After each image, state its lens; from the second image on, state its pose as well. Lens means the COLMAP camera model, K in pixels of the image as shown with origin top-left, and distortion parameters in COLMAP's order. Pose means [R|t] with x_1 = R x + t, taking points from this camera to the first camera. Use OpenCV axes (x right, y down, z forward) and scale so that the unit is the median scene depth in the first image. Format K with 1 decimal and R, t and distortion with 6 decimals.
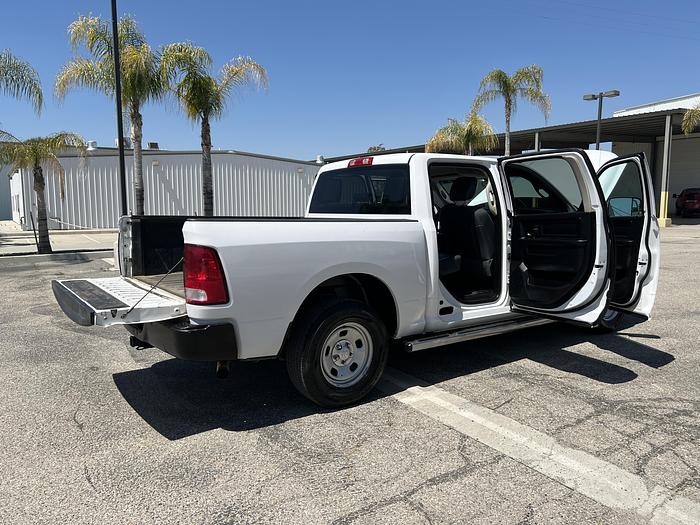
lens RADIAL K [[527.1, 0, 349.4], [0, 527.1, 262.7], [0, 0, 1]] dist [0.052518, -0.059898]
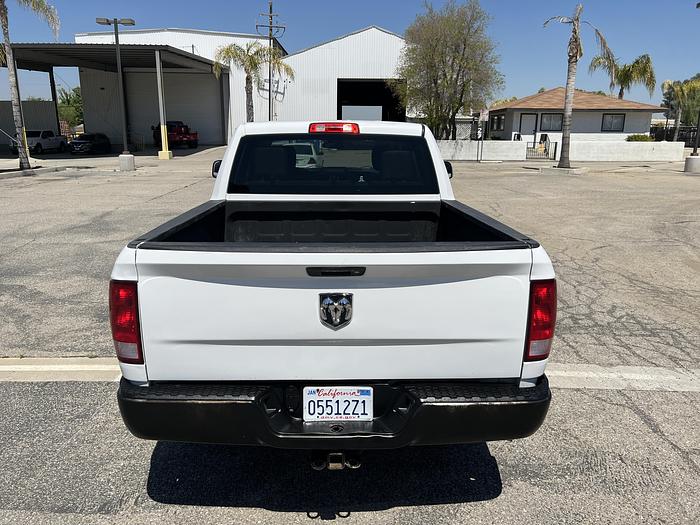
lens RADIAL K [[527.1, 0, 348.0], [0, 527.1, 262.4], [0, 0, 1]] dist [0.052518, -0.059898]
pose [[0.564268, -0.189691, 0.803504, -0.750342], [0.080346, 0.981244, 0.175228, -0.150464], [-0.821673, -0.034317, 0.568926, 0.602656]]
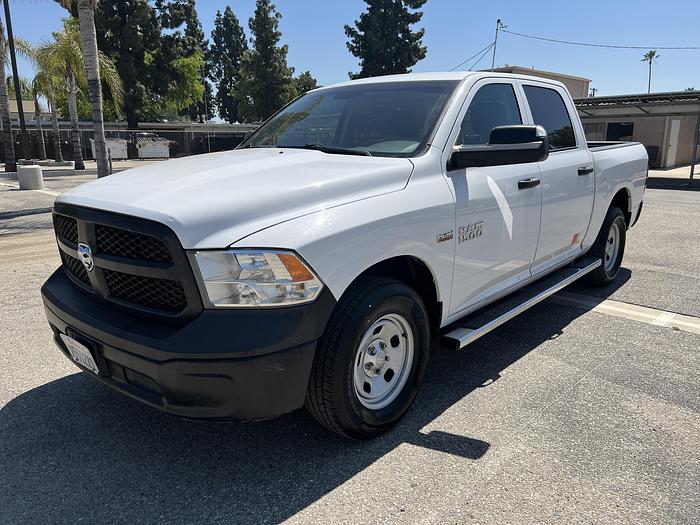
lens RADIAL K [[527.1, 0, 348.2], [0, 527.1, 257.5], [0, 0, 1]] dist [0.052518, -0.059898]
pose [[-0.977600, 0.058695, -0.202119, 0.568957], [-0.010225, 0.945948, 0.324157, -0.251789], [0.210221, 0.318963, -0.924159, 2.267173]]
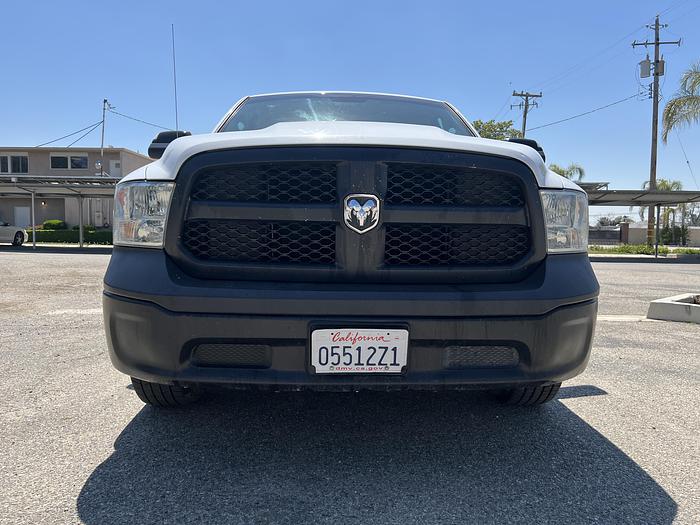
lens RADIAL K [[527.1, 0, 355.0], [0, 527.1, 260.8], [0, 0, 1]] dist [0.052518, -0.059898]
pose [[-0.553139, 0.047775, -0.831718, 1.070640], [-0.100806, 0.987180, 0.123747, -0.080955], [0.826968, 0.152291, -0.541232, 1.910971]]
